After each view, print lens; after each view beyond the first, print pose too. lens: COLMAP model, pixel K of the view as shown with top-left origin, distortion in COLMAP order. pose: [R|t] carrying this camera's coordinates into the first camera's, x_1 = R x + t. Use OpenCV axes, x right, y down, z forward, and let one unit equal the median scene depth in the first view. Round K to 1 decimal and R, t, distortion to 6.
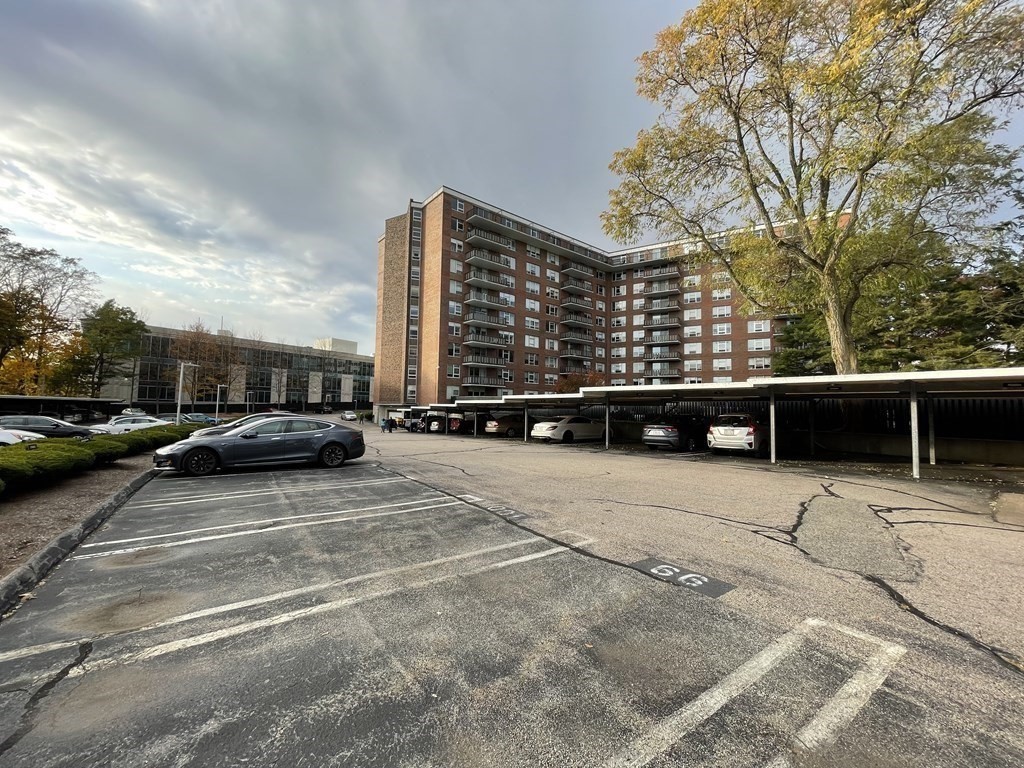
lens RADIAL K [[409.3, 0, 514.0], [0, 409.3, 386.5], [0, 0, 1]] dist [-0.006366, -0.000040]
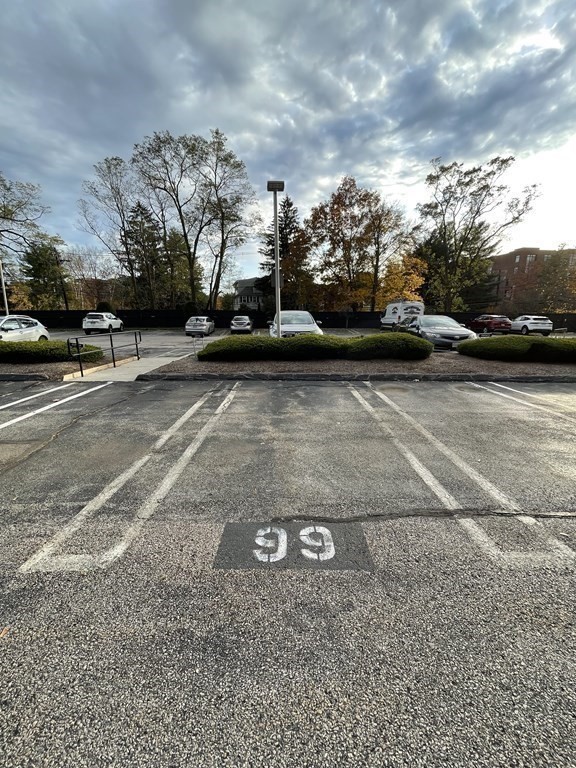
lens RADIAL K [[307.0, 0, 287.0], [0, 307.0, 383.9], [0, 0, 1]] dist [-0.006366, -0.000040]
pose [[-0.584752, 0.169187, -0.793373, 0.802307], [0.042636, 0.983068, 0.178215, 0.131412], [0.810091, 0.070385, -0.582064, 1.335457]]
